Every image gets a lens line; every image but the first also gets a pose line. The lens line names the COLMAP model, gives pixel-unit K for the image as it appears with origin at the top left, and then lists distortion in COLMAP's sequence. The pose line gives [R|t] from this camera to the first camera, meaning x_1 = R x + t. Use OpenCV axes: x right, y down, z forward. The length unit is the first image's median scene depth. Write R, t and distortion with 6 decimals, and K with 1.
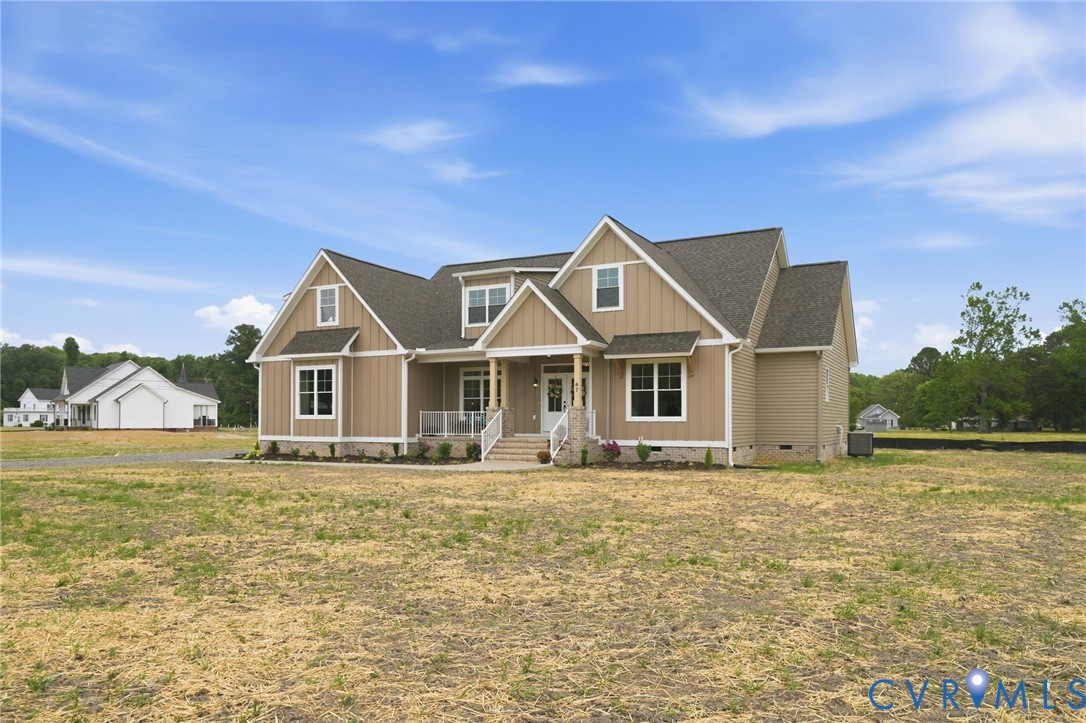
lens RADIAL K [[760.0, 0, 542.8], [0, 760.0, 422.7], [0, 0, 1]] dist [0.001044, -0.000281]
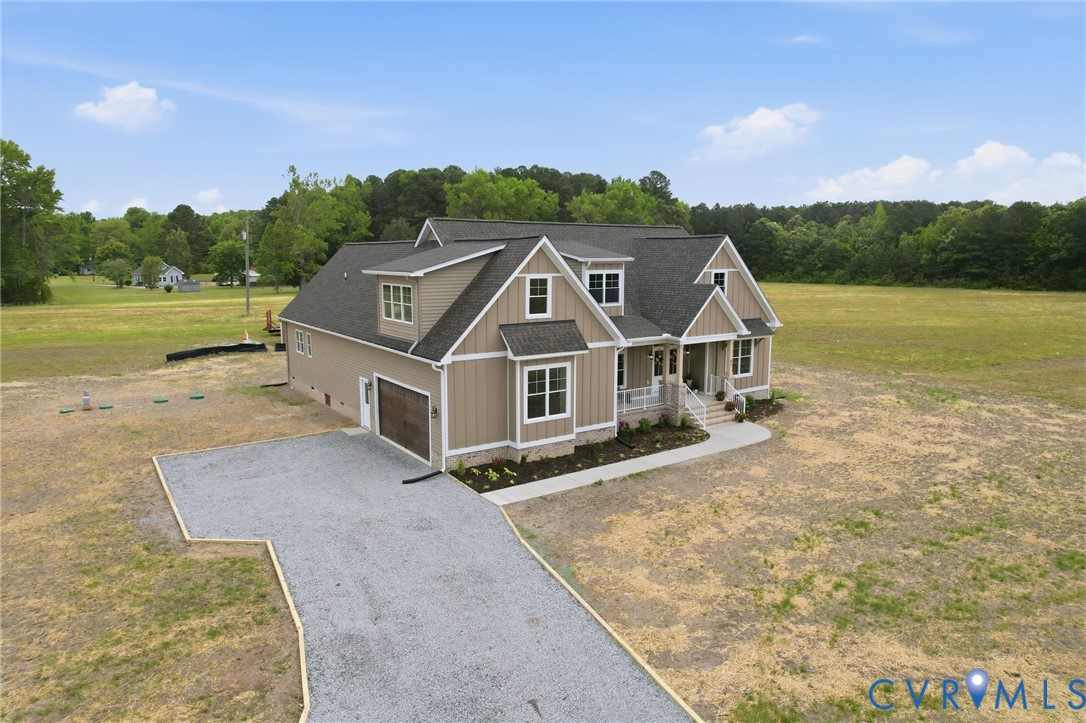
lens RADIAL K [[696.3, 0, 543.0], [0, 696.3, 361.5], [0, 0, 1]] dist [-0.071852, 0.063696]
pose [[0.452396, -0.139054, 0.880910, -1.088259], [0.001512, 0.987888, 0.155164, -0.218237], [-0.891816, -0.068863, 0.447126, 0.648732]]
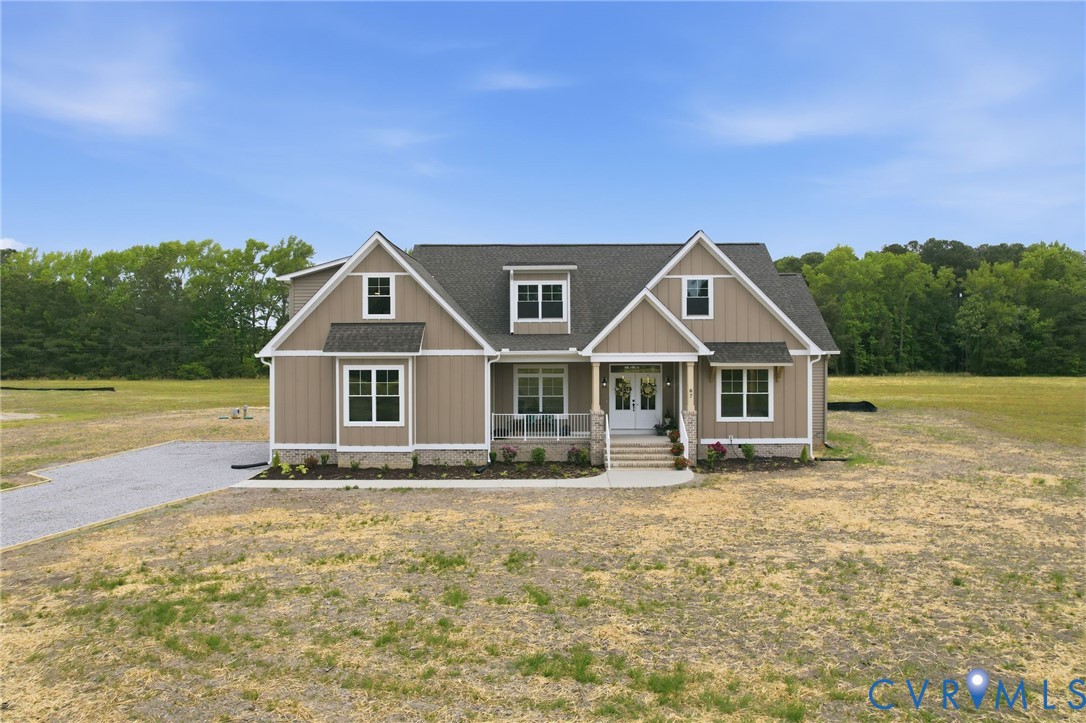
lens RADIAL K [[696.3, 0, 543.0], [0, 696.3, 361.5], [0, 0, 1]] dist [-0.071852, 0.063696]
pose [[0.889759, -0.008916, 0.456343, -0.508404], [0.006408, 0.999955, 0.007043, -0.087042], [-0.456385, -0.003342, 0.889776, 0.206647]]
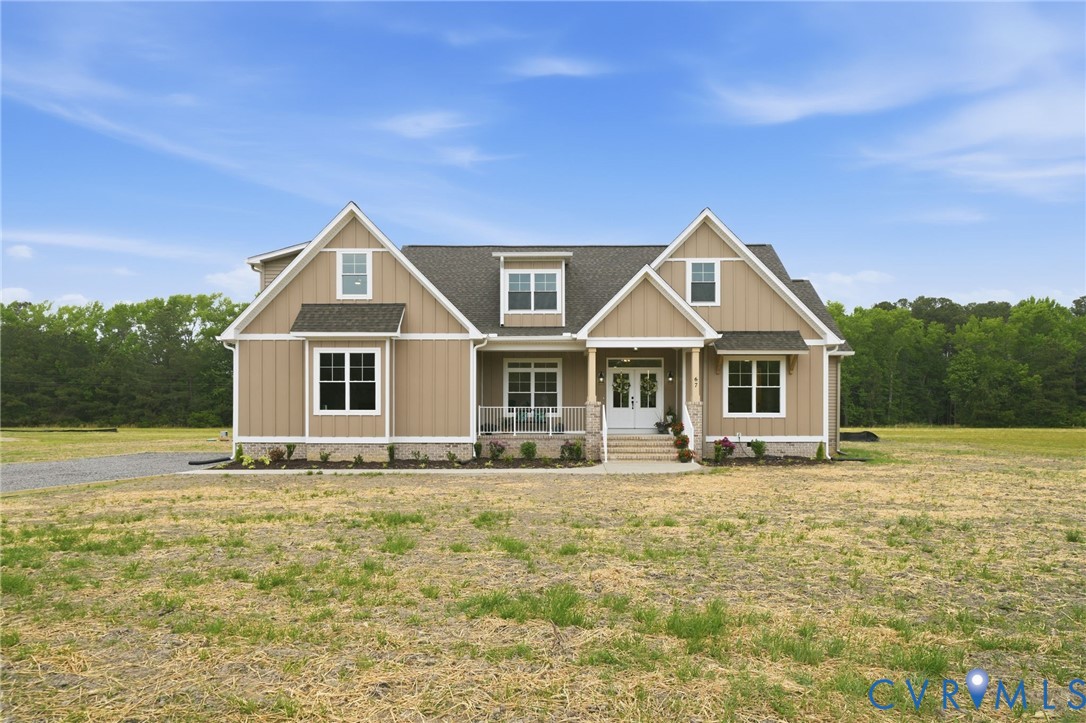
lens RADIAL K [[649.4, 0, 545.2], [0, 649.4, 424.8], [0, 0, 1]] dist [-0.001015, -0.000027]
pose [[0.889563, -0.005496, 0.456779, -0.441220], [0.001854, 0.999963, 0.008421, 0.000068], [-0.456809, -0.006644, 0.889540, 0.311336]]
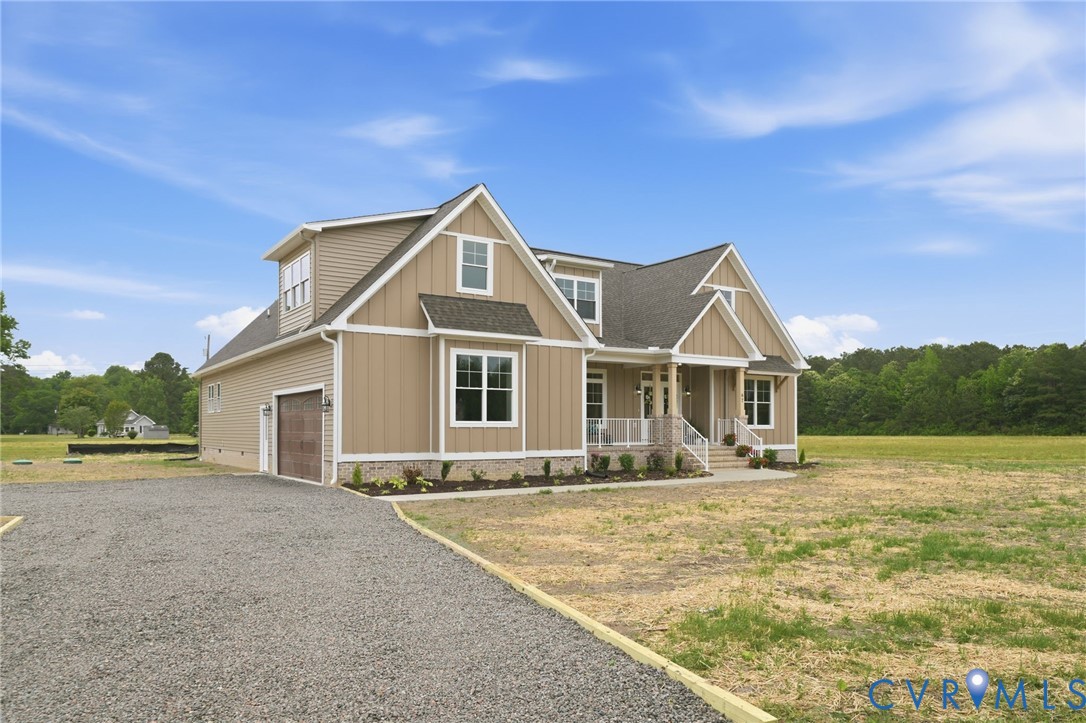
lens RADIAL K [[760.0, 0, 542.8], [0, 760.0, 422.7], [0, 0, 1]] dist [0.001044, -0.000281]
pose [[0.475861, 0.004143, 0.879511, -0.918365], [0.002106, 0.999981, -0.005850, -0.004723], [-0.879518, 0.004636, 0.475843, 0.645585]]
